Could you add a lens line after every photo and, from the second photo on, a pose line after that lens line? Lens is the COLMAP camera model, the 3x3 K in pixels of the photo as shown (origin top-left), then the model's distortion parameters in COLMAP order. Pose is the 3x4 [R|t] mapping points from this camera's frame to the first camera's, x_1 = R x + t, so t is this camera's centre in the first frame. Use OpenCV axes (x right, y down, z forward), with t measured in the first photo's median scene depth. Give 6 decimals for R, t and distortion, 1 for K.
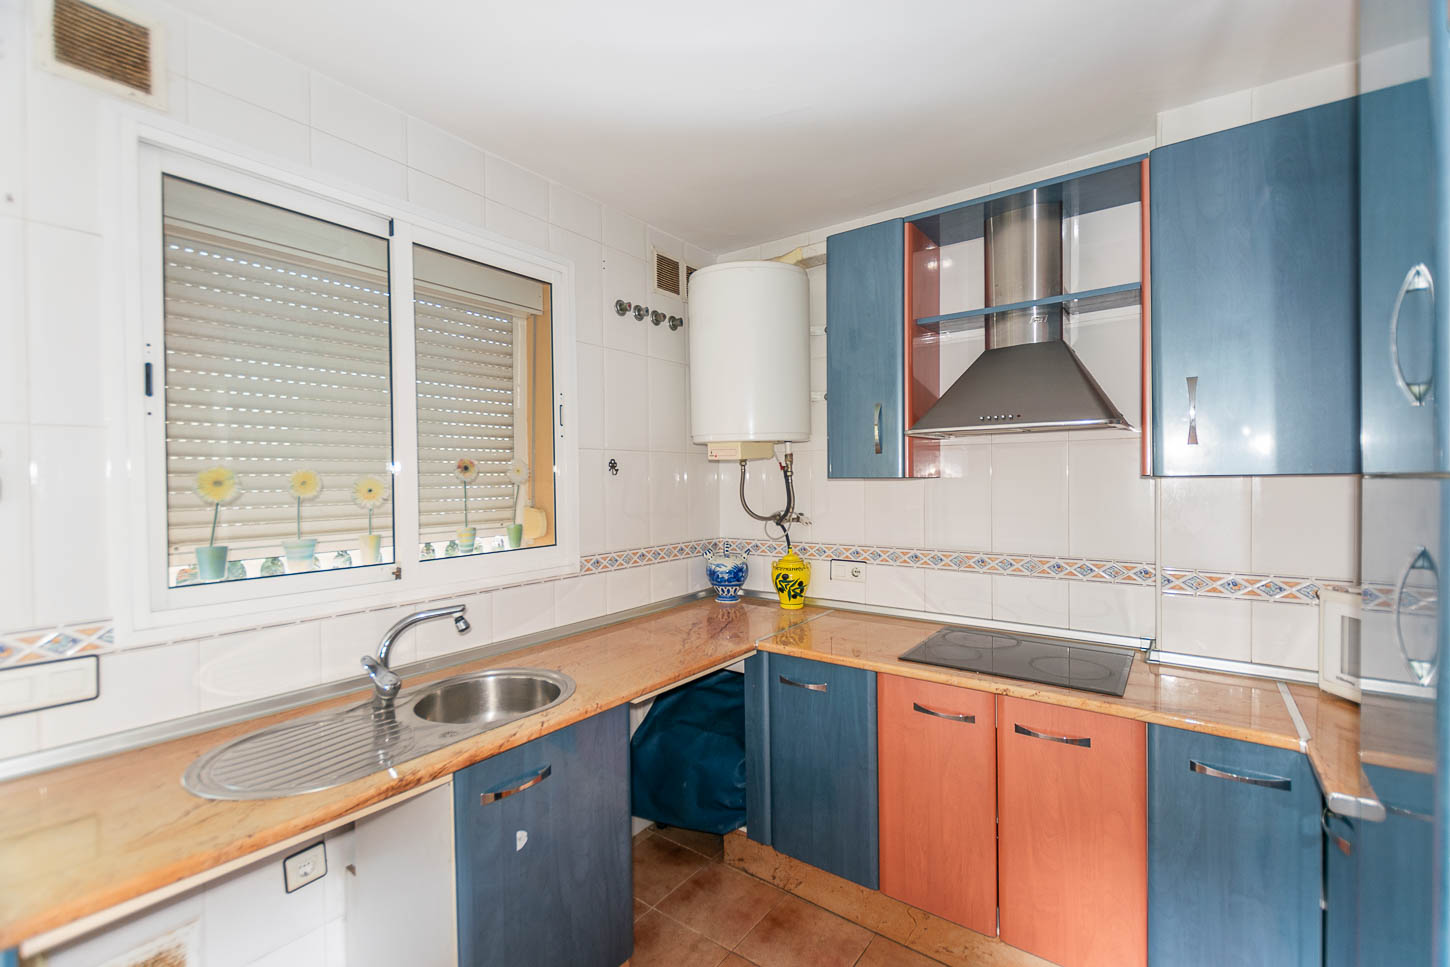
lens RADIAL K [[627.1, 0, 728.6], [0, 627.1, 484.9], [0, 0, 1]] dist [0.009511, -0.004994]
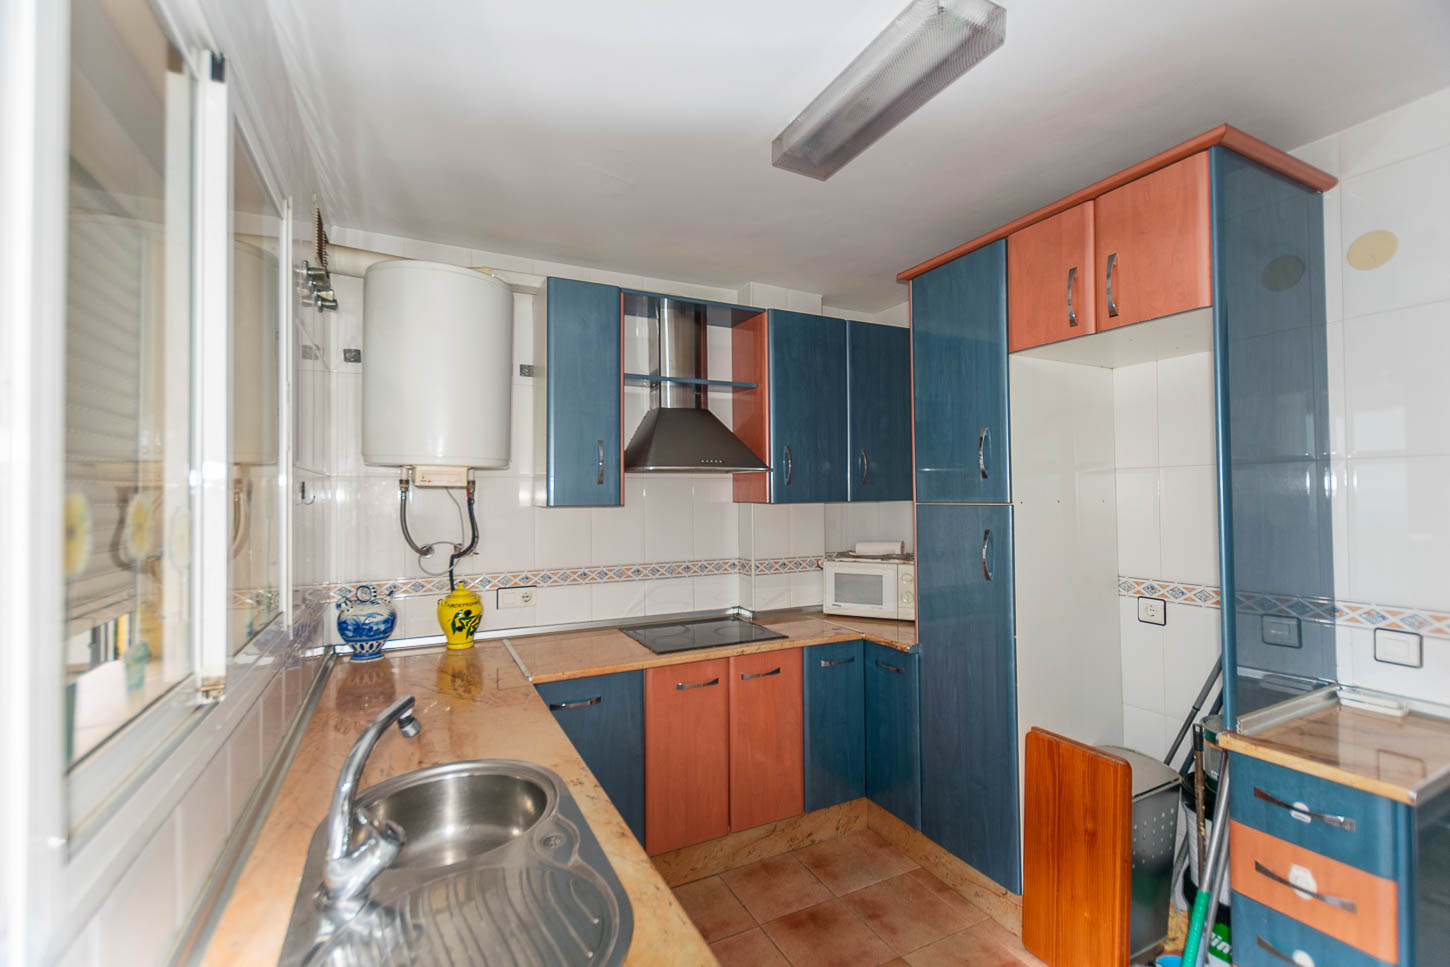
lens RADIAL K [[627.1, 0, 723.7], [0, 627.1, 487.7], [0, 0, 1]] dist [0.009511, -0.004994]
pose [[0.437643, 0.021773, 0.898885, -0.713011], [0.011742, 0.999483, -0.029926, -0.006660], [-0.899072, 0.023651, 0.437161, 0.314532]]
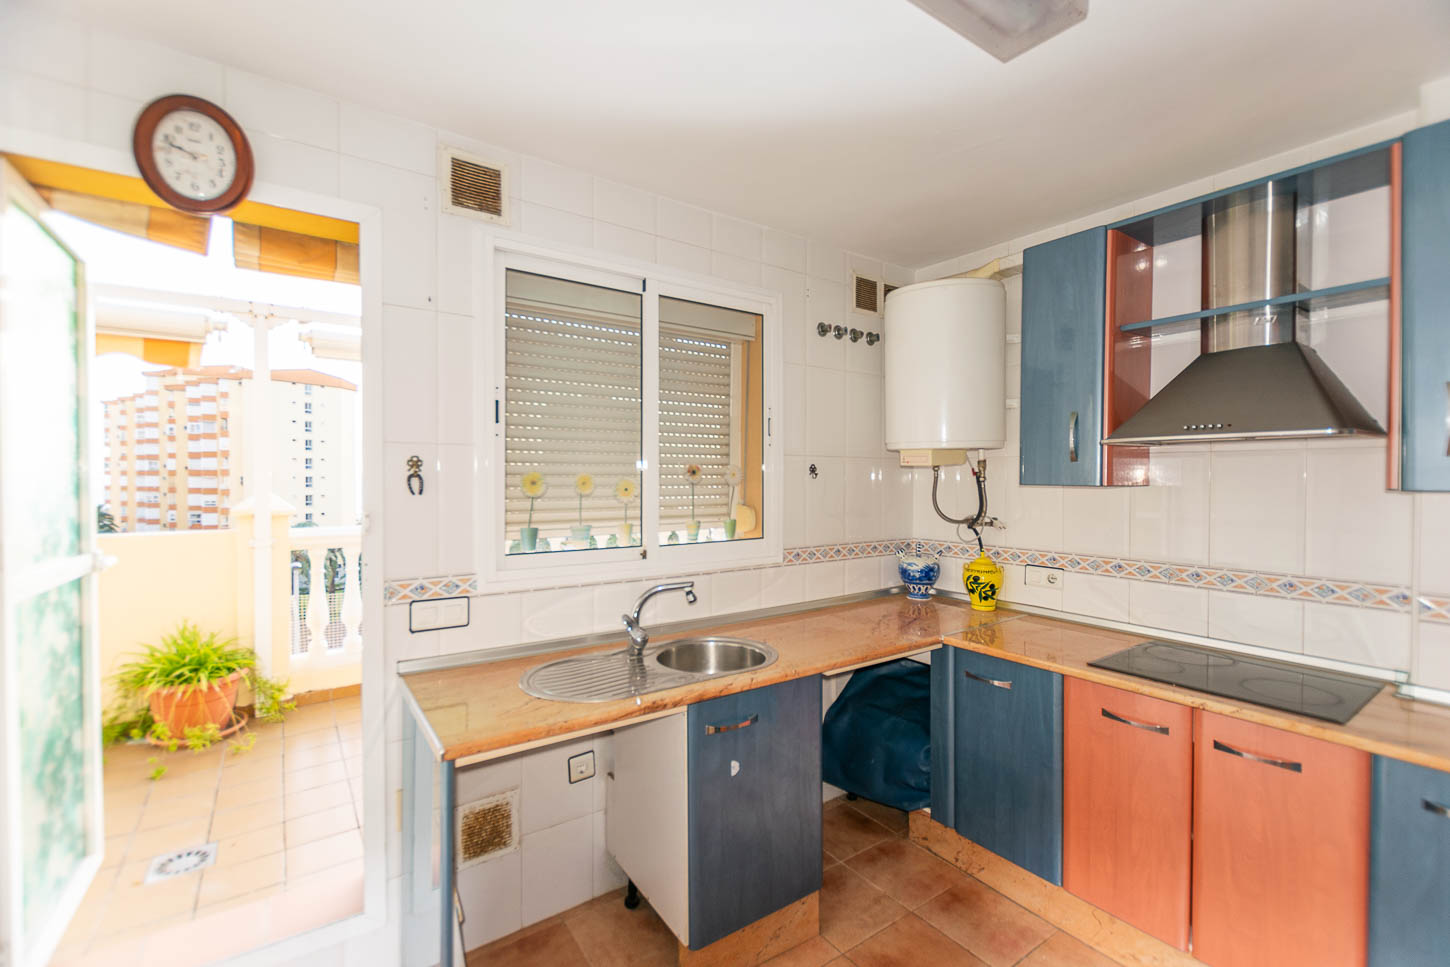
lens RADIAL K [[627.1, 0, 725.0], [0, 627.1, 487.0], [0, 0, 1]] dist [0.009511, -0.004994]
pose [[0.947630, 0.017757, -0.318877, 0.031392], [-0.015848, 0.999838, 0.008581, -0.008814], [0.318978, -0.003078, 0.947757, -0.140276]]
